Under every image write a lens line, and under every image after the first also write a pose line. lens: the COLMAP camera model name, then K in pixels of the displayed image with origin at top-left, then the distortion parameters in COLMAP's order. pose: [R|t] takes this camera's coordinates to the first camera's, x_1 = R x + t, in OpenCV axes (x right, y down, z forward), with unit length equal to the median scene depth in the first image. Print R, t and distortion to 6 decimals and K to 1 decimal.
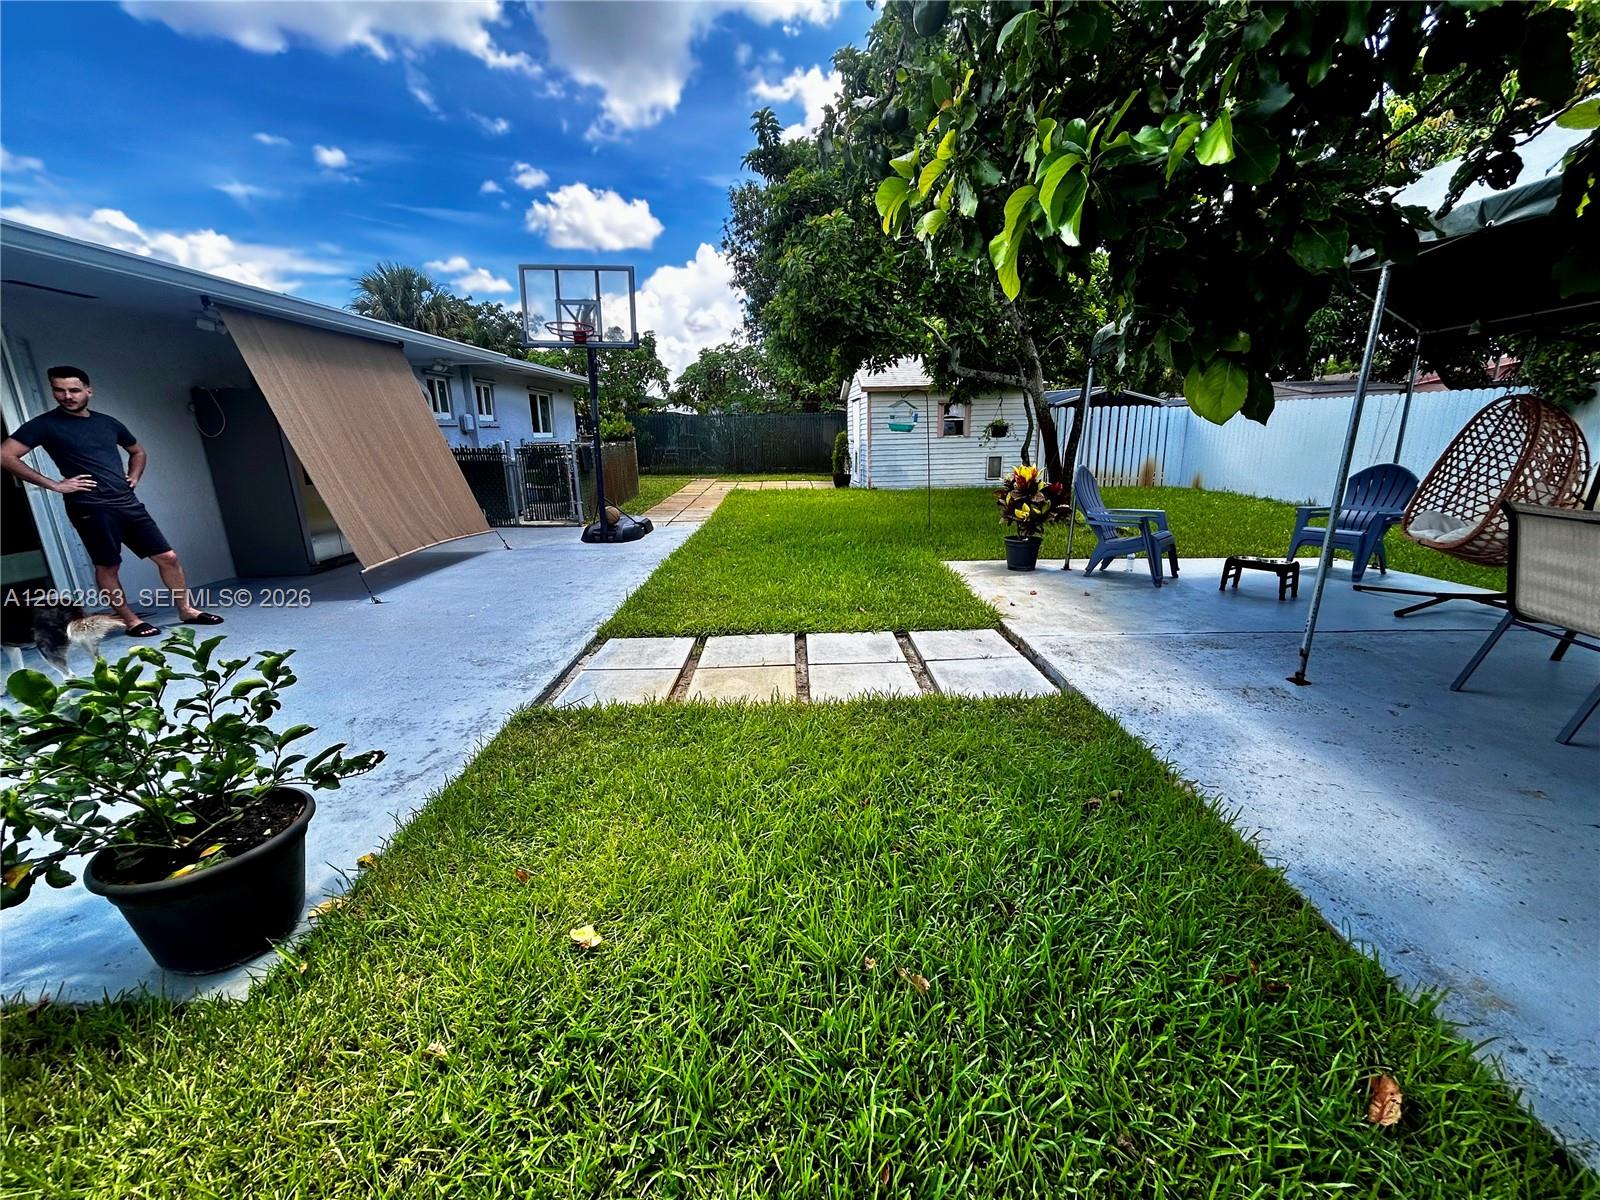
lens RADIAL K [[650.9, 0, 802.4], [0, 650.9, 600.6], [0, 0, 1]] dist [0.001640, 0.001269]
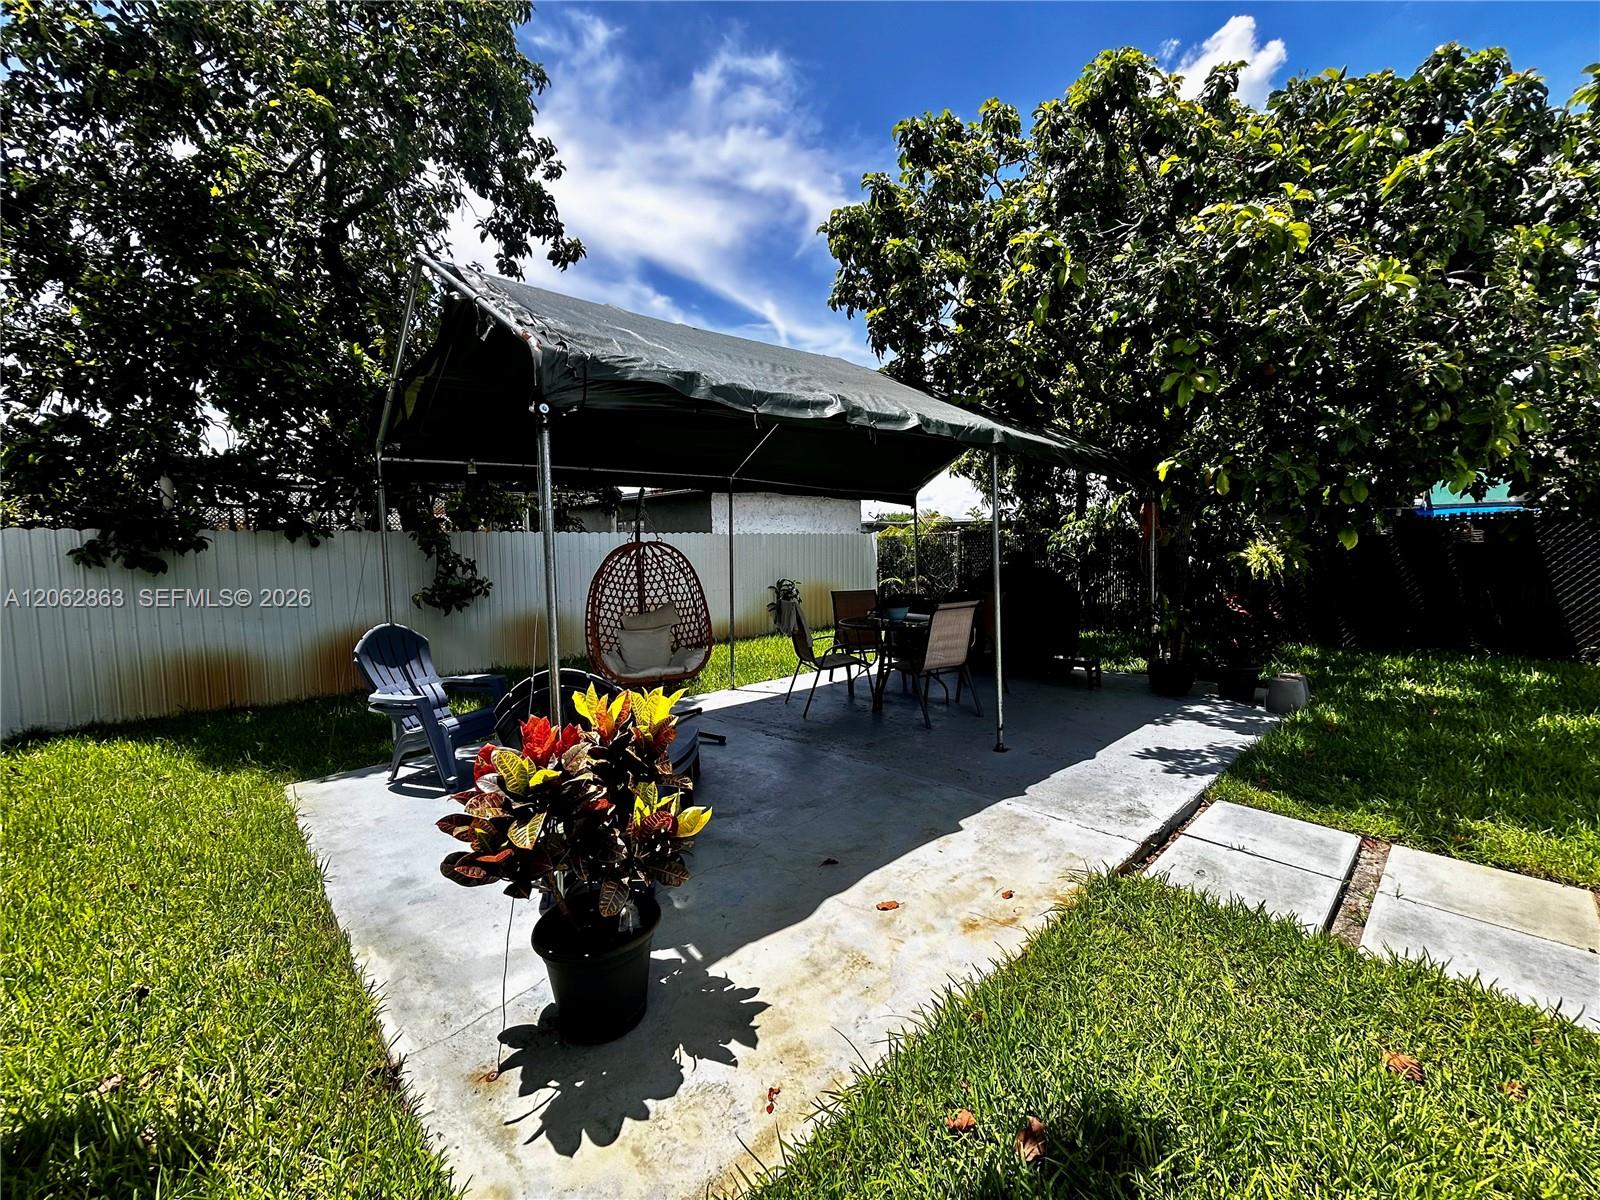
lens RADIAL K [[650.9, 0, 802.4], [0, 650.9, 600.6], [0, 0, 1]] dist [0.001640, 0.001269]
pose [[-0.675784, -0.023845, 0.736714, 0.031443], [0.214376, 0.949914, 0.227391, -0.202092], [-0.705236, 0.311601, -0.636825, 0.754293]]
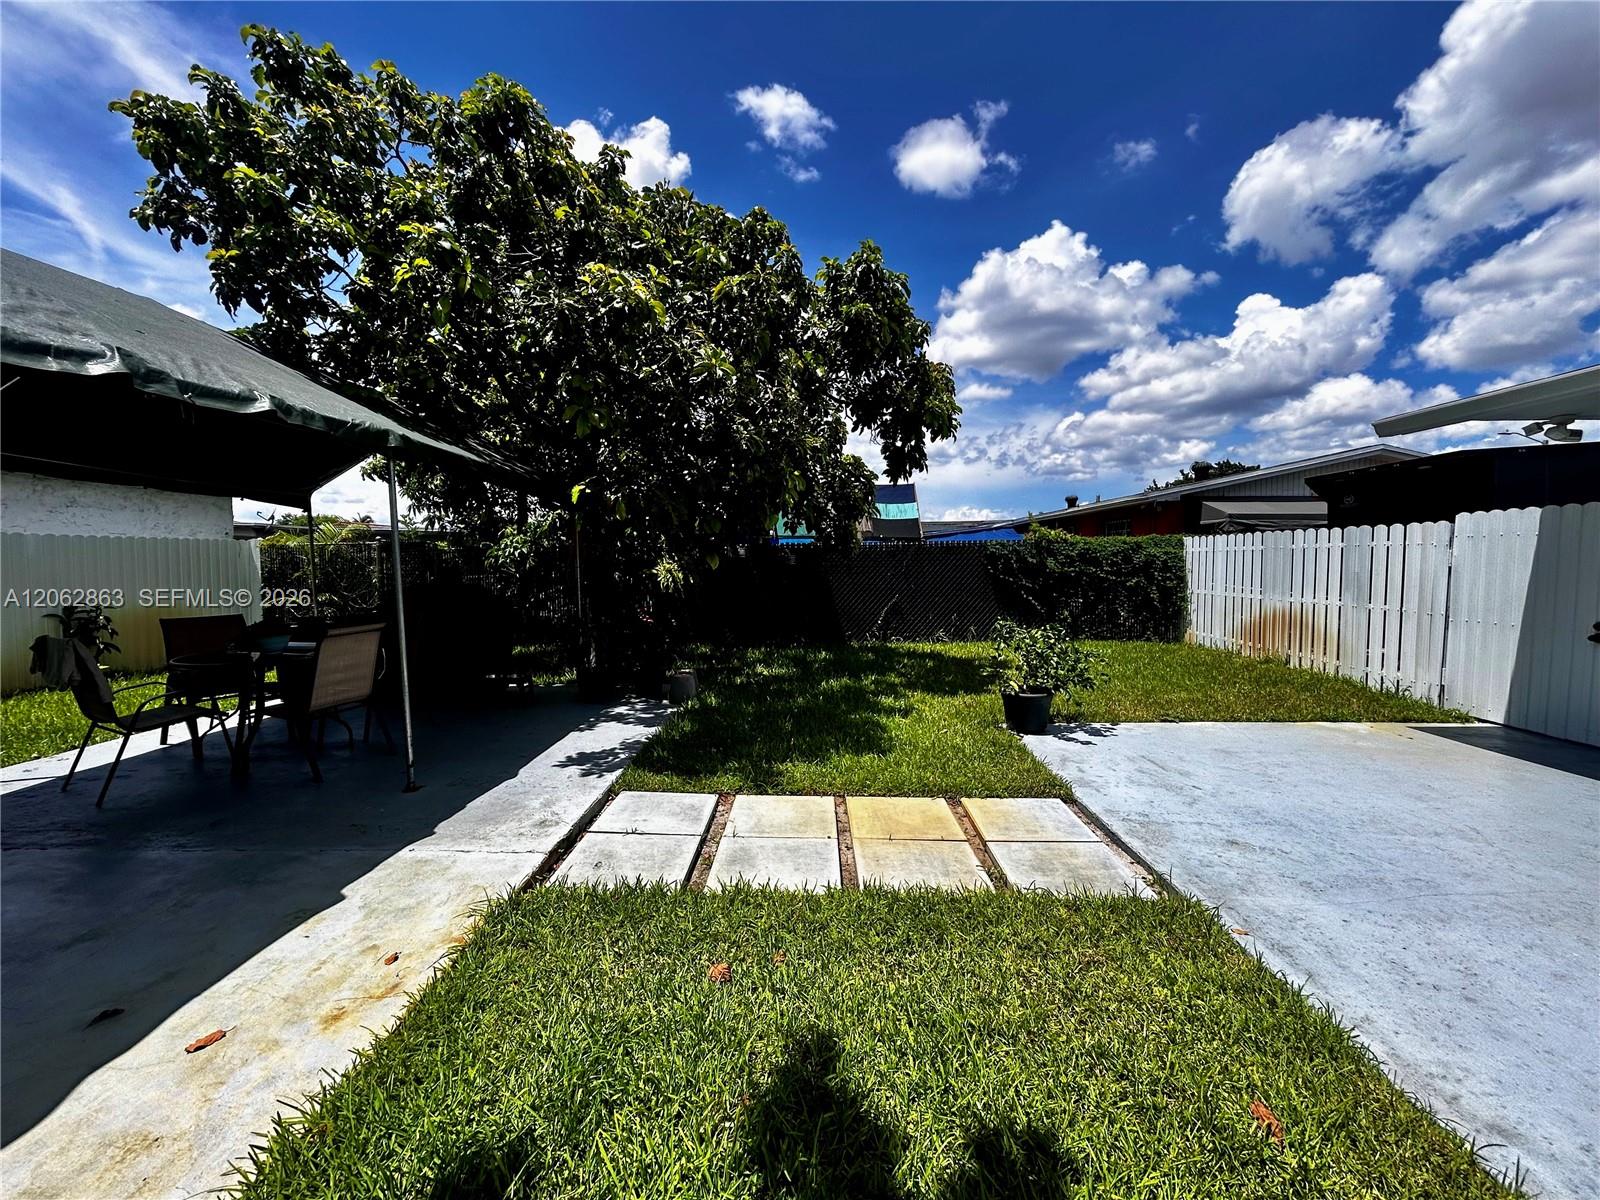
lens RADIAL K [[650.9, 0, 802.4], [0, 650.9, 600.6], [0, 0, 1]] dist [0.001640, 0.001269]
pose [[-0.999011, 0.017093, 0.041057, 0.005988], [0.028977, 0.950500, 0.309370, -0.201047], [-0.033737, 0.310253, -0.950055, 0.740474]]
